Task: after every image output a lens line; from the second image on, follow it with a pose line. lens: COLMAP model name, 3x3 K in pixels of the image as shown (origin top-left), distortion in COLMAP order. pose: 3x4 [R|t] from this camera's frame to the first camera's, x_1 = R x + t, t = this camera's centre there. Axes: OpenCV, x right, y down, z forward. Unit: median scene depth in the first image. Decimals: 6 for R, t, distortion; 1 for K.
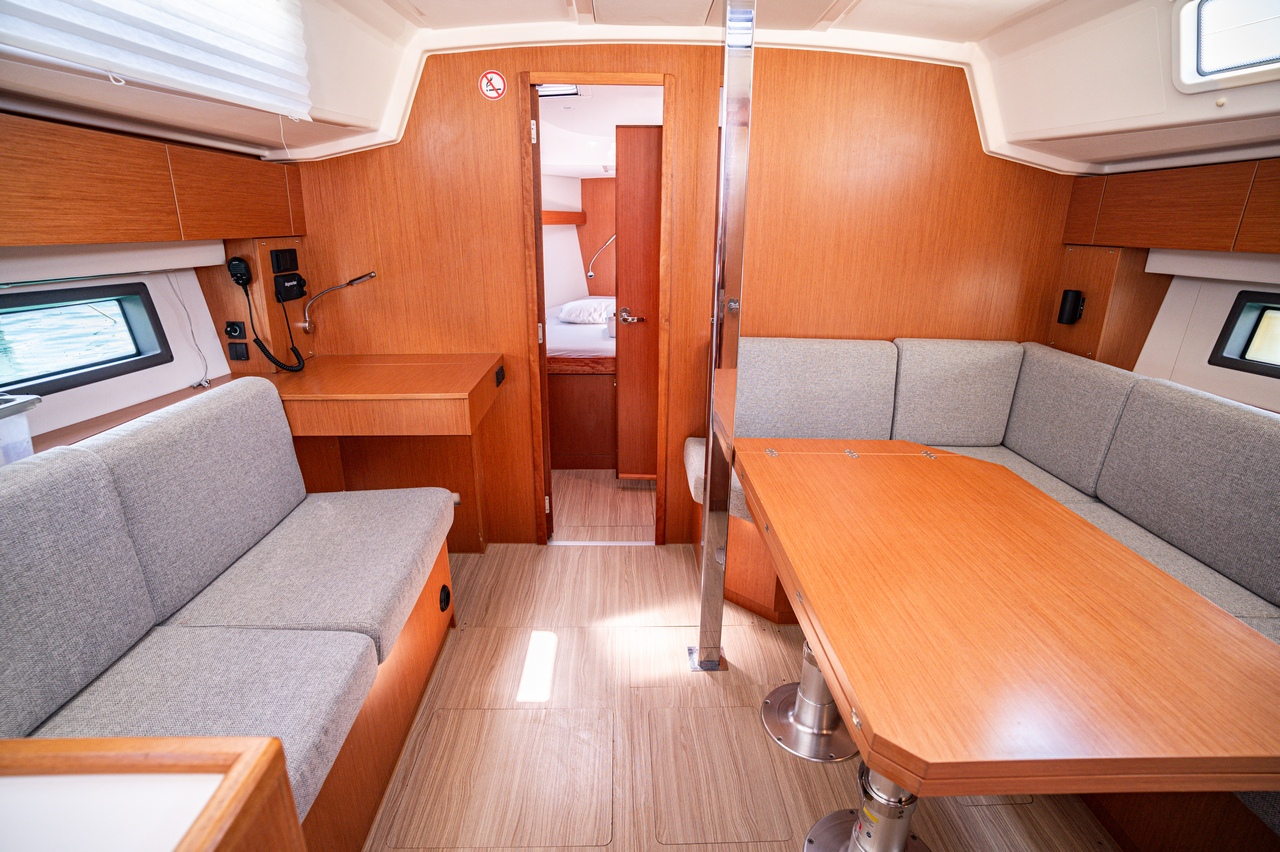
lens RADIAL K [[625.0, 0, 641.3], [0, 625.0, 418.0], [0, 0, 1]] dist [-0.077364, 0.036569]
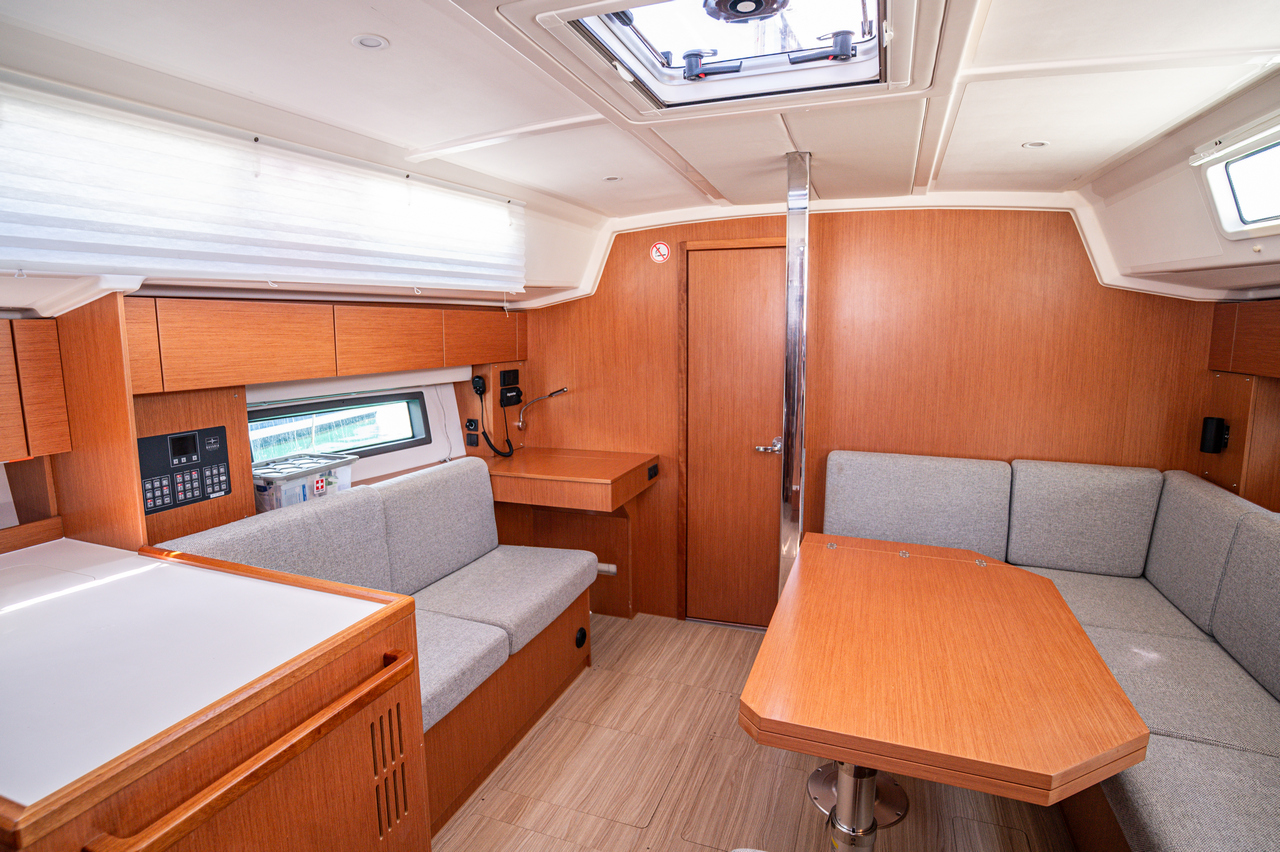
lens RADIAL K [[662.1, 0, 639.1], [0, 662.1, 415.5], [0, 0, 1]] dist [-0.069745, 0.026999]
pose [[0.925052, 0.034175, -0.378301, 0.279103], [-0.099837, 0.982803, -0.155343, 0.035080], [0.366487, 0.181468, 0.912555, -0.274752]]
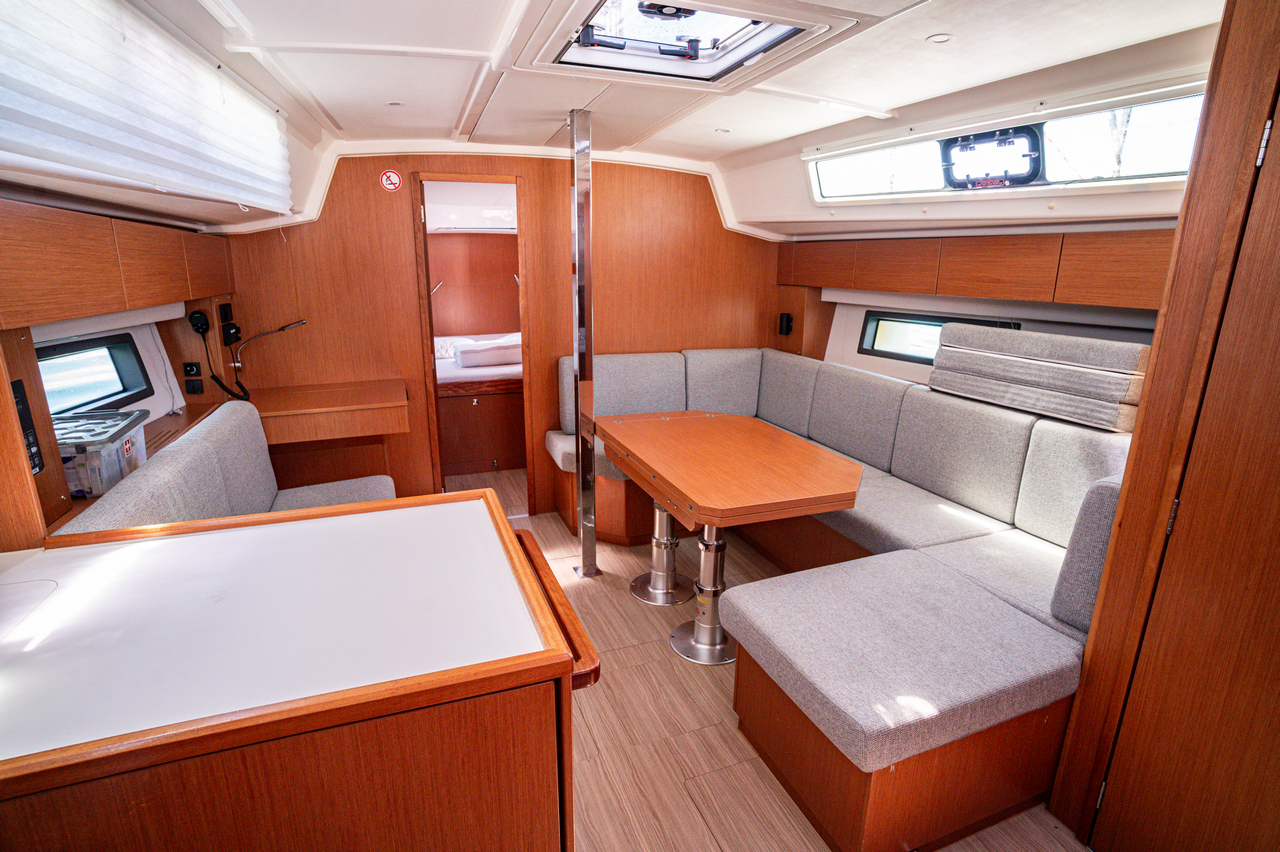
lens RADIAL K [[625.0, 0, 641.3], [0, 625.0, 418.0], [0, 0, 1]] dist [-0.077364, 0.036569]
pose [[0.943588, -0.085374, 0.319928, -0.203685], [0.104066, 0.993693, -0.041758, 0.098331], [-0.314345, 0.072696, 0.946521, -0.439251]]
